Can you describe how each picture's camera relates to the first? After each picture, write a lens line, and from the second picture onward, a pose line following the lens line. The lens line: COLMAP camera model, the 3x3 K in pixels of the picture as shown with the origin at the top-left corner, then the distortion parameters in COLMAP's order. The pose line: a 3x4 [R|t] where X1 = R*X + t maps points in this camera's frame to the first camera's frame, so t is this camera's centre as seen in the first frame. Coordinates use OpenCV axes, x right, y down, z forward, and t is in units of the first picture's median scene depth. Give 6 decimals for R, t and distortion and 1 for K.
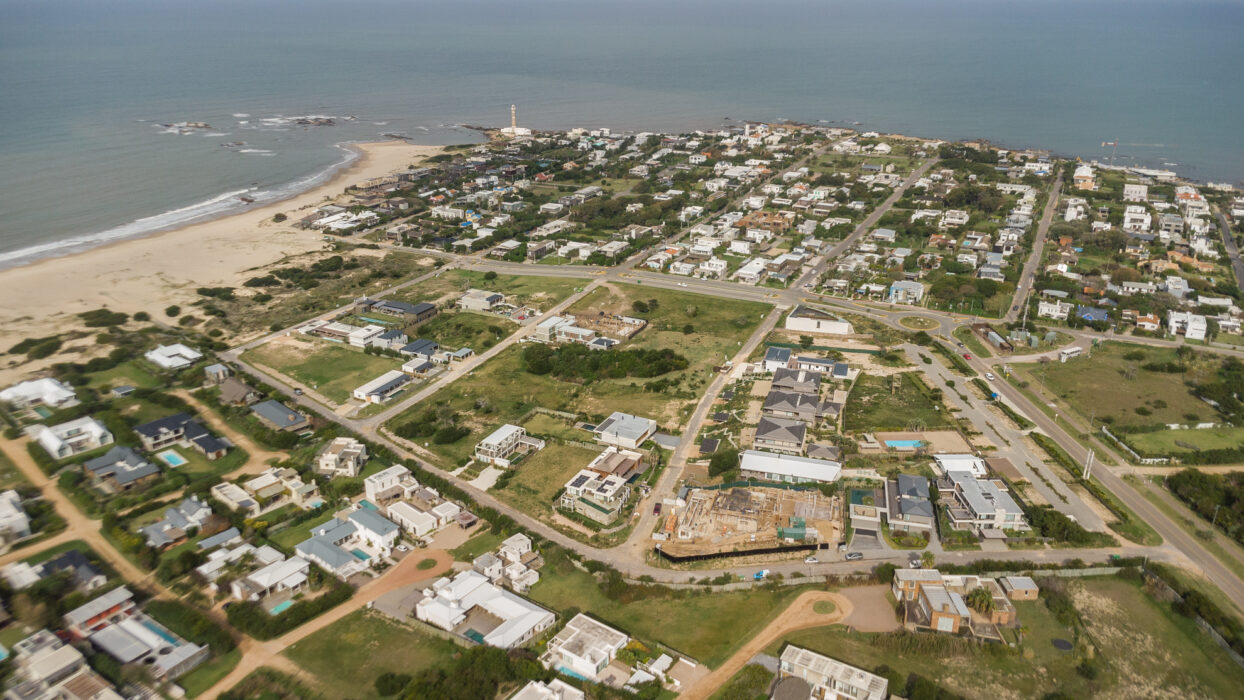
lens RADIAL K [[886.0, 0, 615.4], [0, 886.0, 402.1], [0, 0, 1]] dist [0.021190, 0.005656]
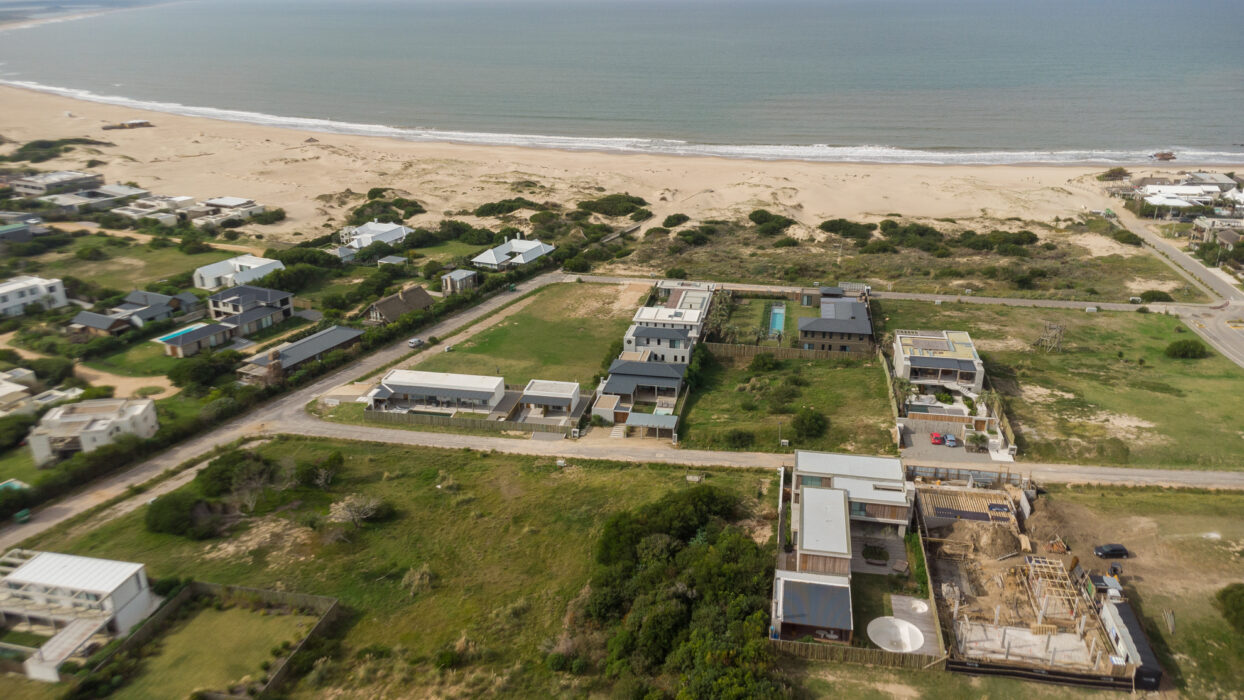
lens RADIAL K [[890.0, 0, 618.5], [0, 890.0, 393.4], [0, 0, 1]] dist [0.022537, 0.000953]
pose [[0.262662, 0.381579, -0.886231, 0.184363], [-0.394487, 0.880678, 0.262270, -0.172435], [0.880561, 0.280719, 0.381849, 0.850724]]
